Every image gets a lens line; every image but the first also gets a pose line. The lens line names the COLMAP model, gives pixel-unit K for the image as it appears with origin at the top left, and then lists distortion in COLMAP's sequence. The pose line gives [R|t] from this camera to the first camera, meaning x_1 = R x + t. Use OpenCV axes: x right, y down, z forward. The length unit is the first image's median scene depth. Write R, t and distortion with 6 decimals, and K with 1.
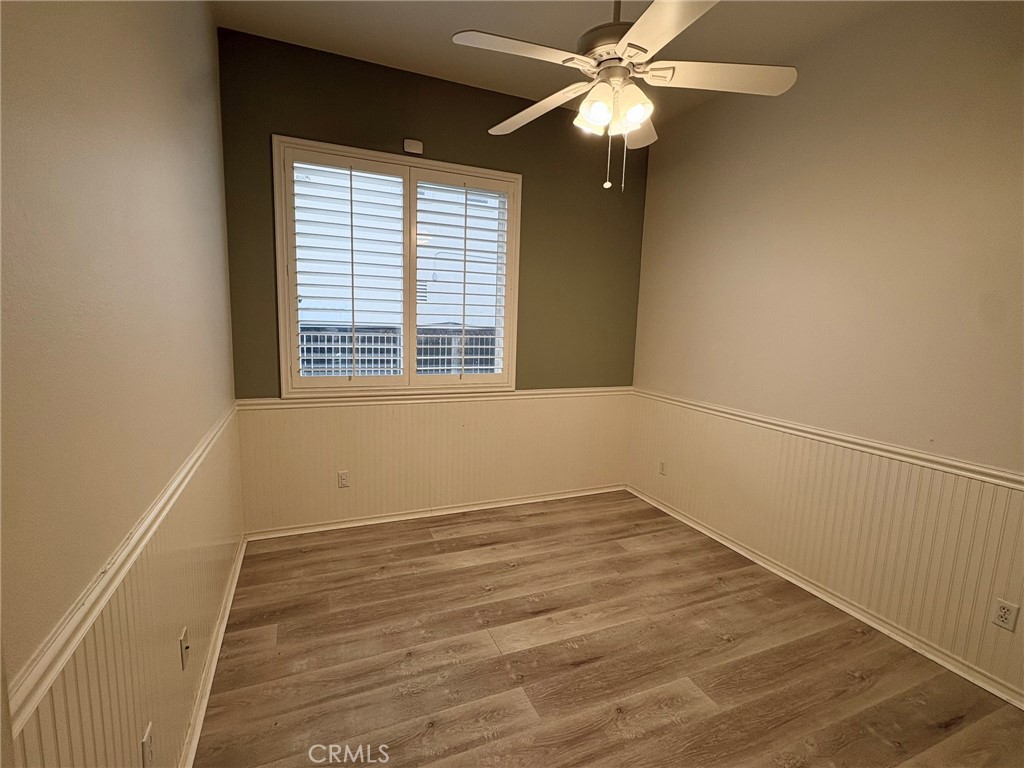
lens RADIAL K [[500.2, 0, 525.8], [0, 500.2, 383.6], [0, 0, 1]] dist [-0.001354, -0.000667]
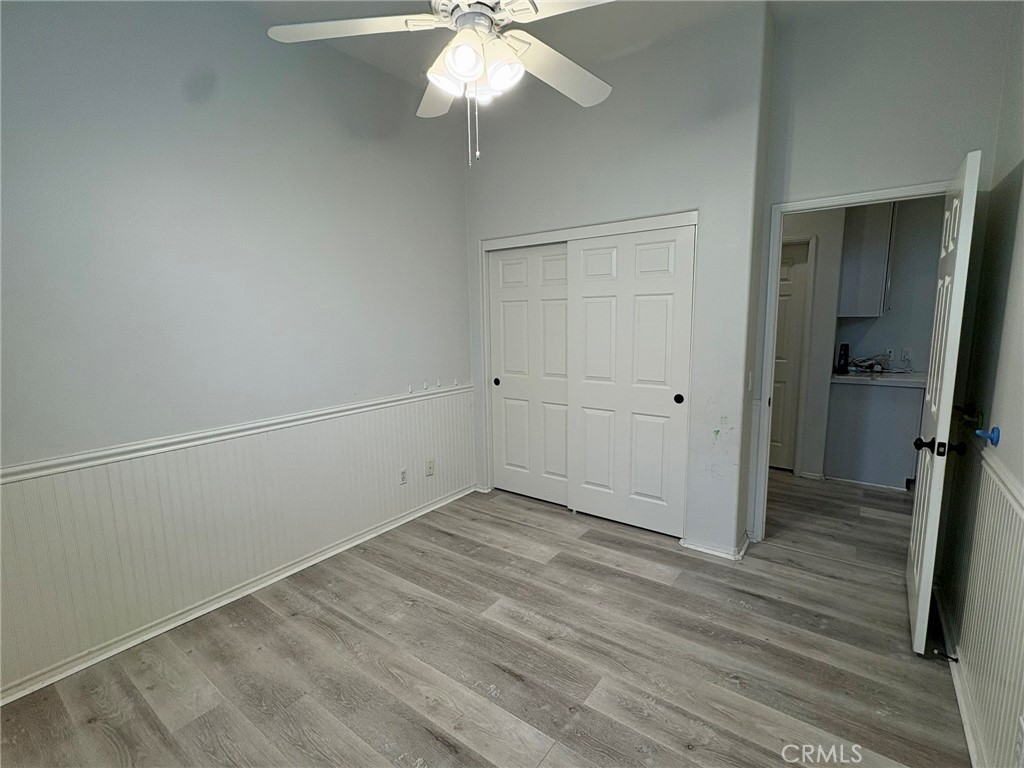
lens RADIAL K [[475.7, 0, 512.0], [0, 475.7, 384.0], [0, 0, 1]] dist [-0.000765, -0.000472]
pose [[-0.487205, -0.153029, 0.859775, -0.576912], [0.109648, 0.966016, 0.234072, -0.185952], [-0.866377, 0.208313, -0.453868, 1.296656]]
